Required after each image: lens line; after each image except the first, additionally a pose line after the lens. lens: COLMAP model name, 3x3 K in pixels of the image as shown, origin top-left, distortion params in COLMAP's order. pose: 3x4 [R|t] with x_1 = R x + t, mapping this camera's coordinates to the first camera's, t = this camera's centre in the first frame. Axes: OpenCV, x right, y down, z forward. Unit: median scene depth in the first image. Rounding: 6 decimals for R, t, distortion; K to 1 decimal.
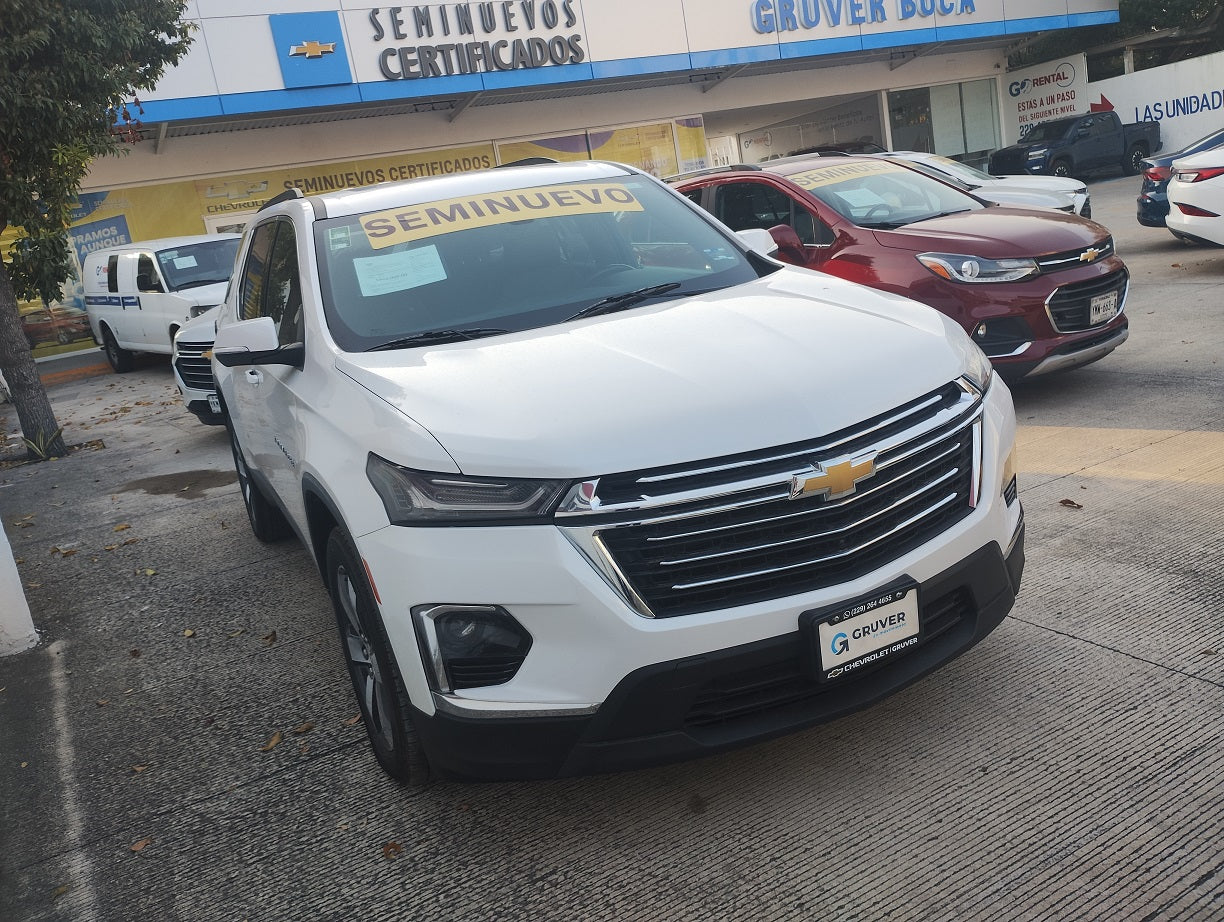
lens RADIAL K [[1005.0, 0, 581.9], [0, 1005.0, 470.3], [0, 0, 1]] dist [0.078685, -0.106737]
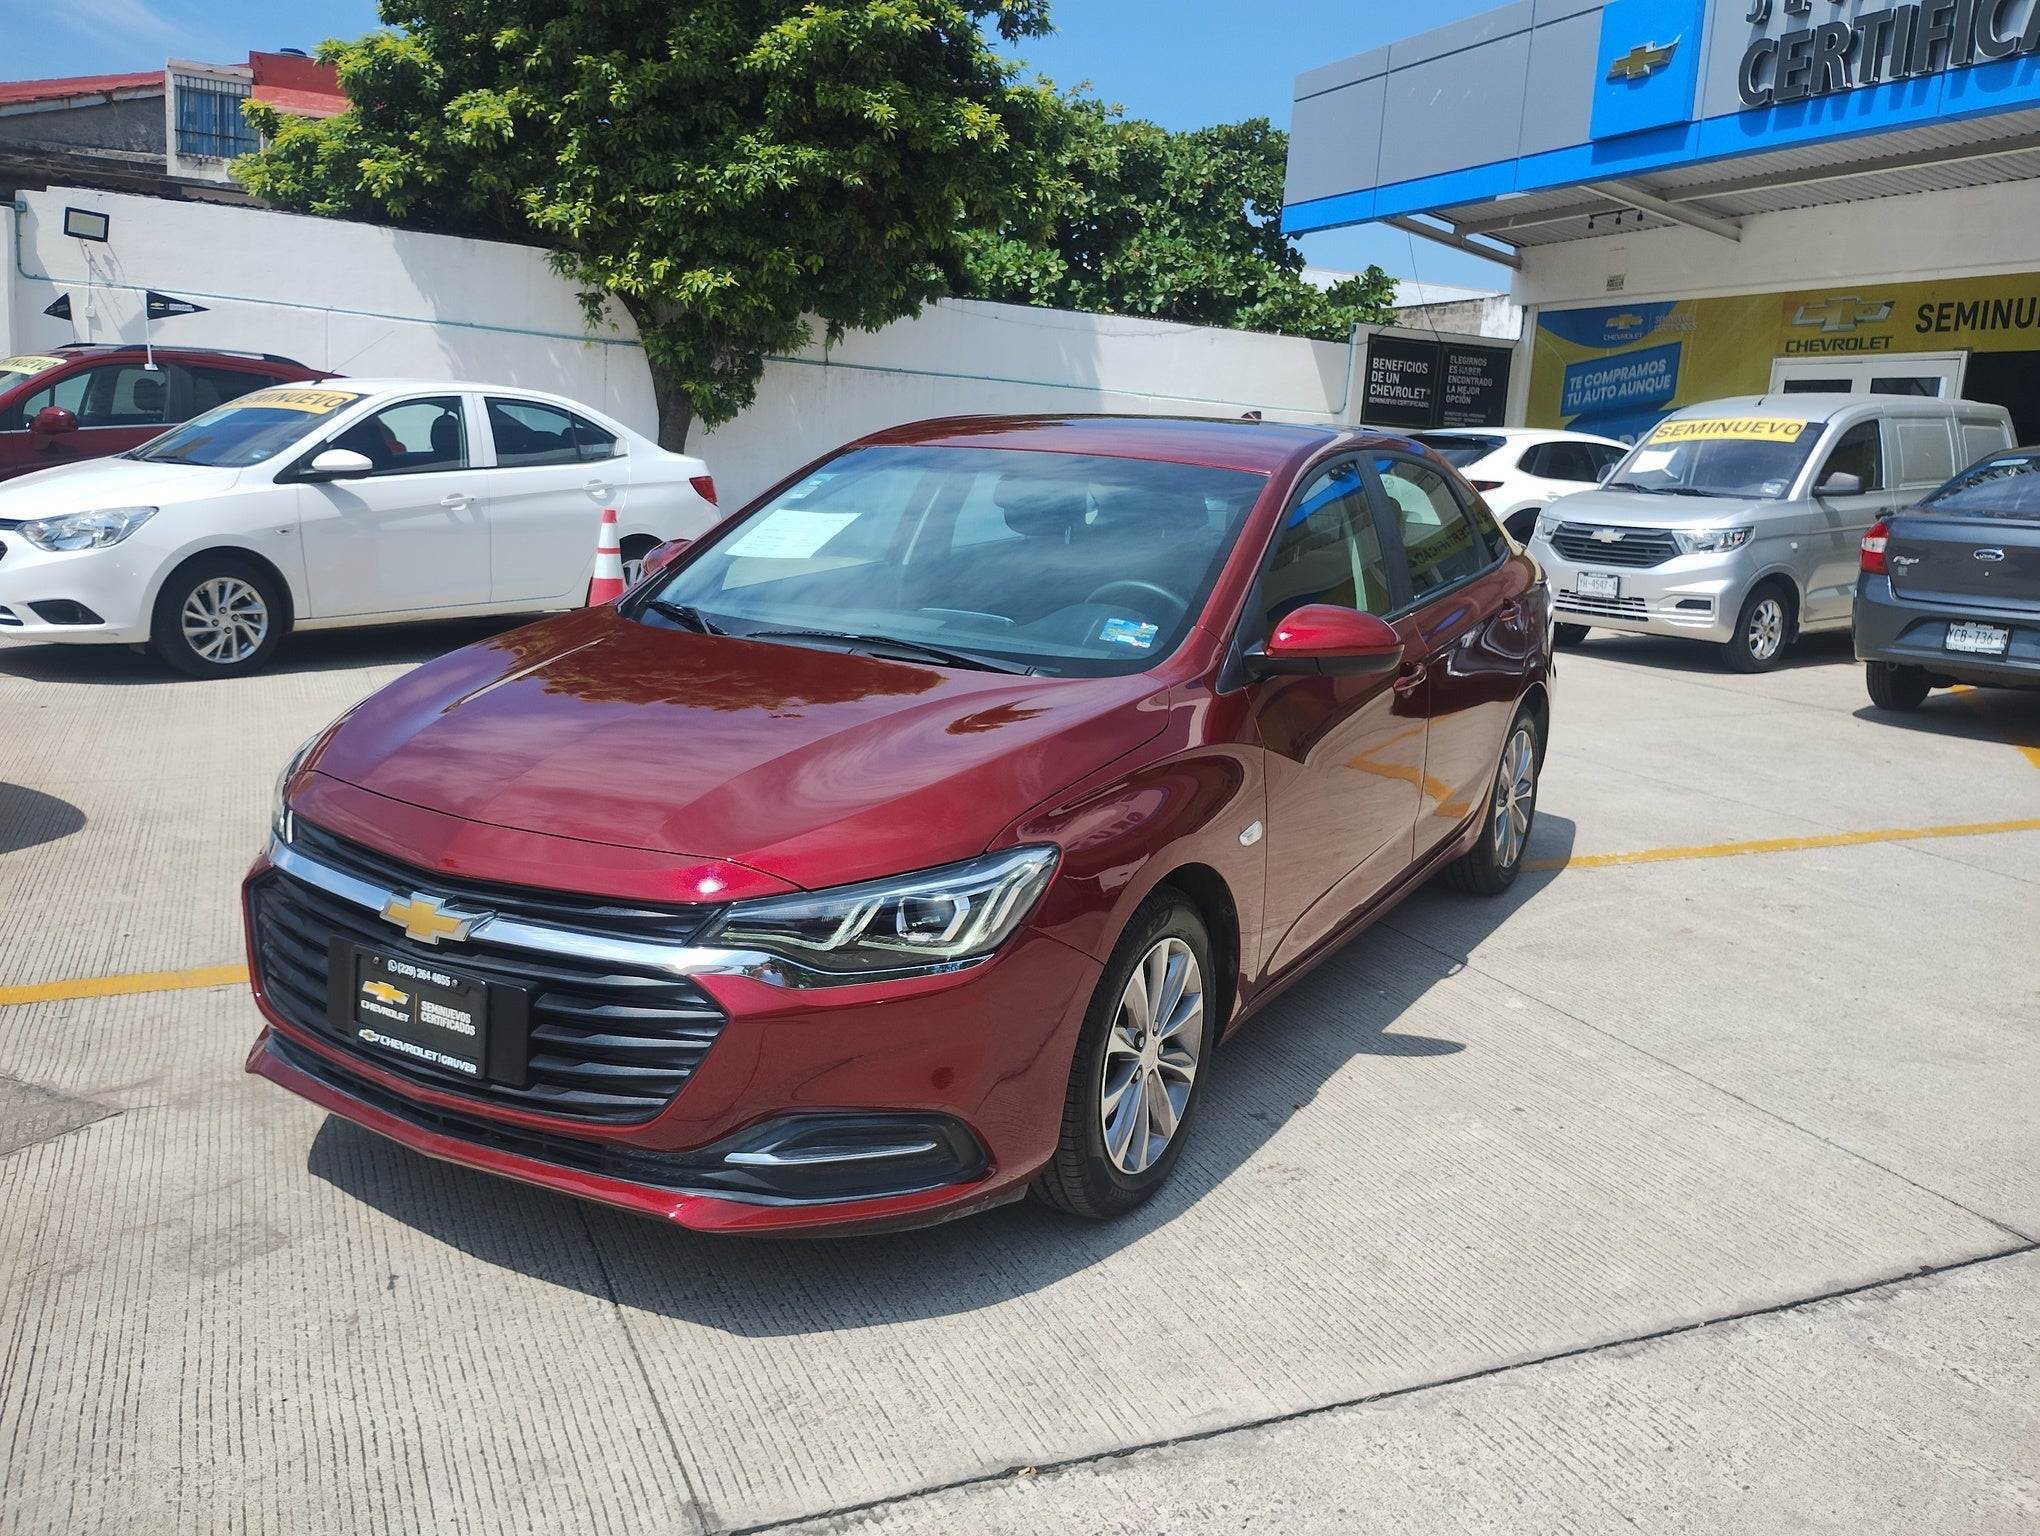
lens RADIAL K [[1674.9, 0, 1015.6], [0, 1674.9, 750.7], [0, 0, 1]] dist [0.078685, -0.106737]
pose [[-0.085273, 0.325529, -0.941679, 0.509389], [-0.283489, 0.898131, 0.336146, -0.218888], [0.955177, 0.295619, 0.015698, 0.575482]]
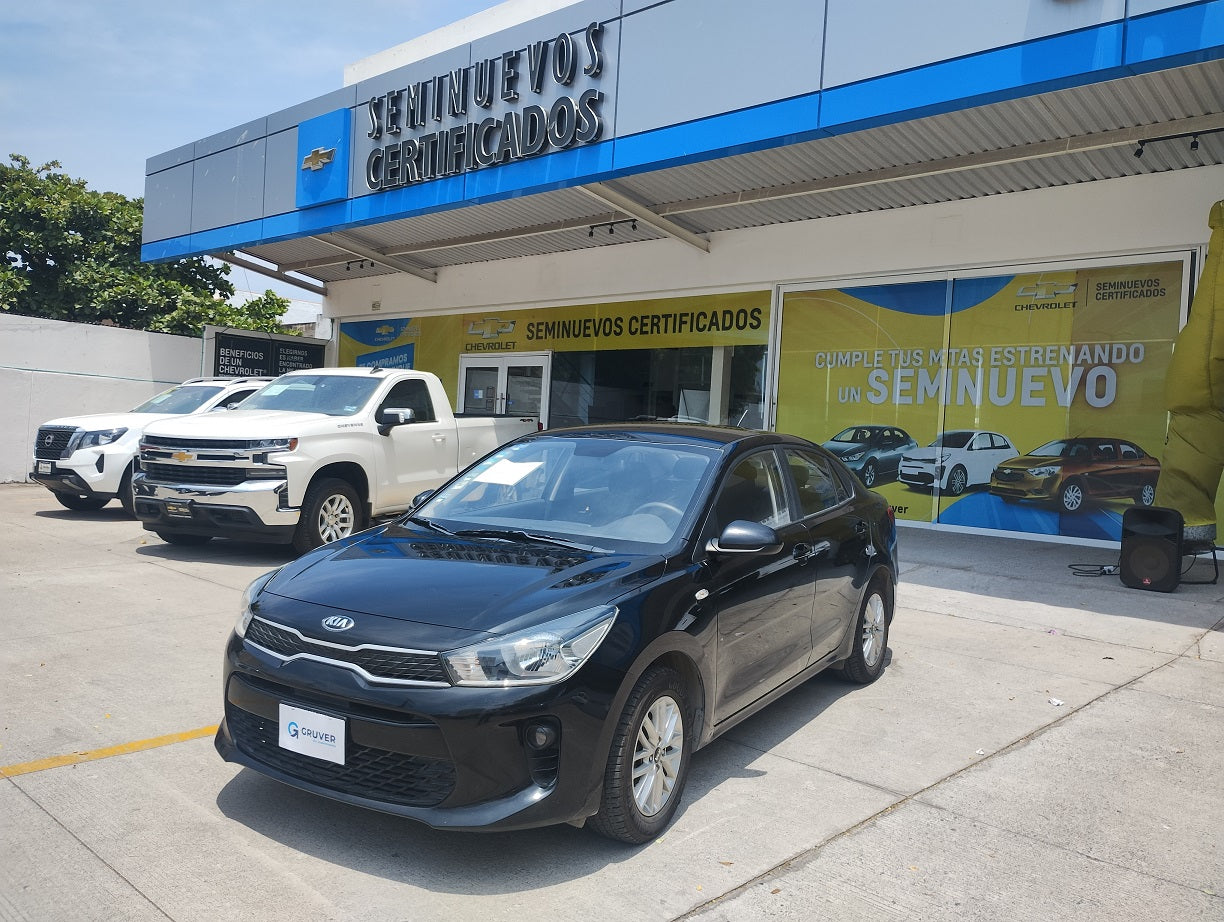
lens RADIAL K [[1005.0, 0, 598.9], [0, 1005.0, 434.1], [0, 0, 1]] dist [0.078685, -0.106737]
pose [[0.304521, 0.178951, -0.935544, 0.420665], [-0.323151, 0.943350, 0.075258, -0.251193], [0.896013, 0.279405, 0.345098, 0.721470]]
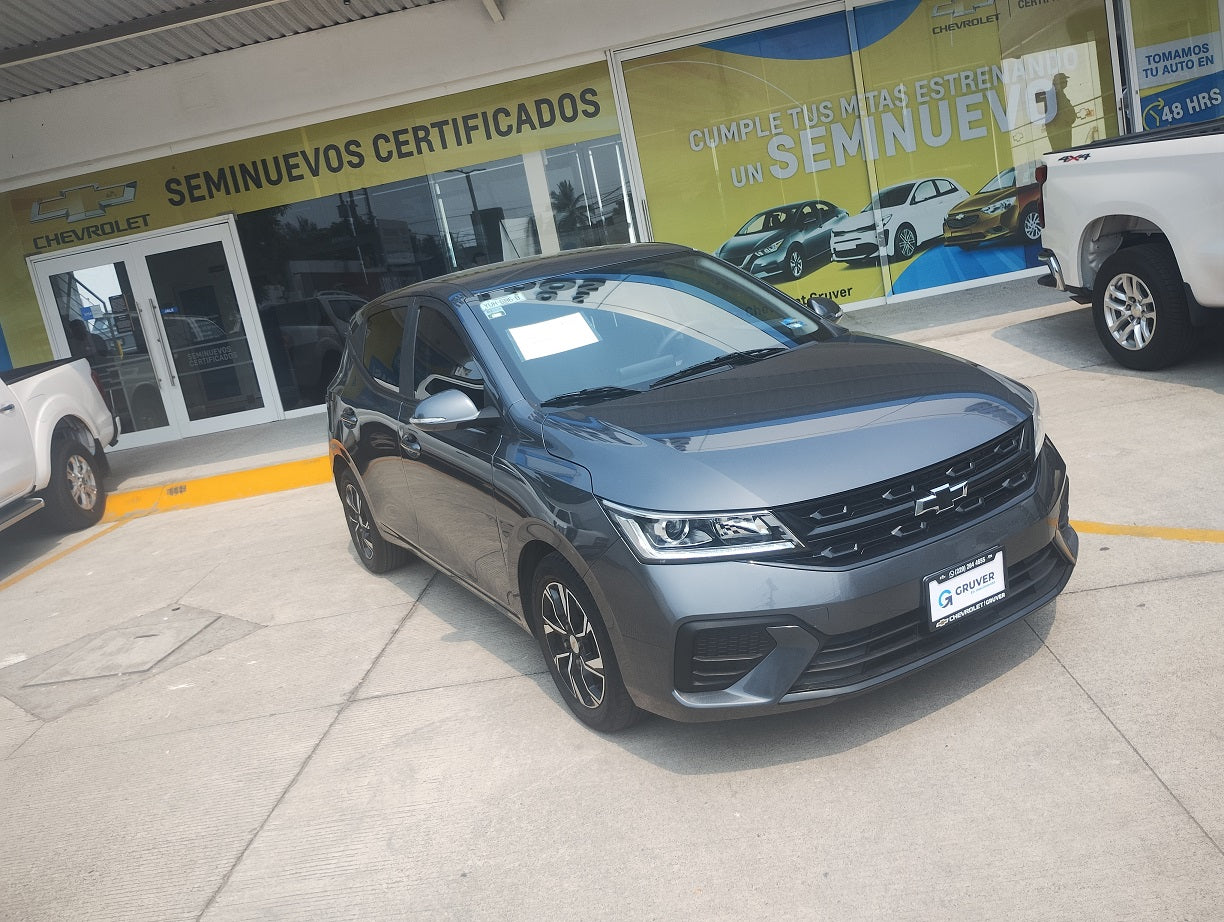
lens RADIAL K [[1005.0, 0, 601.8], [0, 1005.0, 447.9], [0, 0, 1]] dist [0.078685, -0.106737]
pose [[0.849201, 0.099044, -0.518699, 0.149088], [-0.073635, 0.994867, 0.069413, -0.182441], [0.522911, -0.020751, 0.852135, 0.609943]]
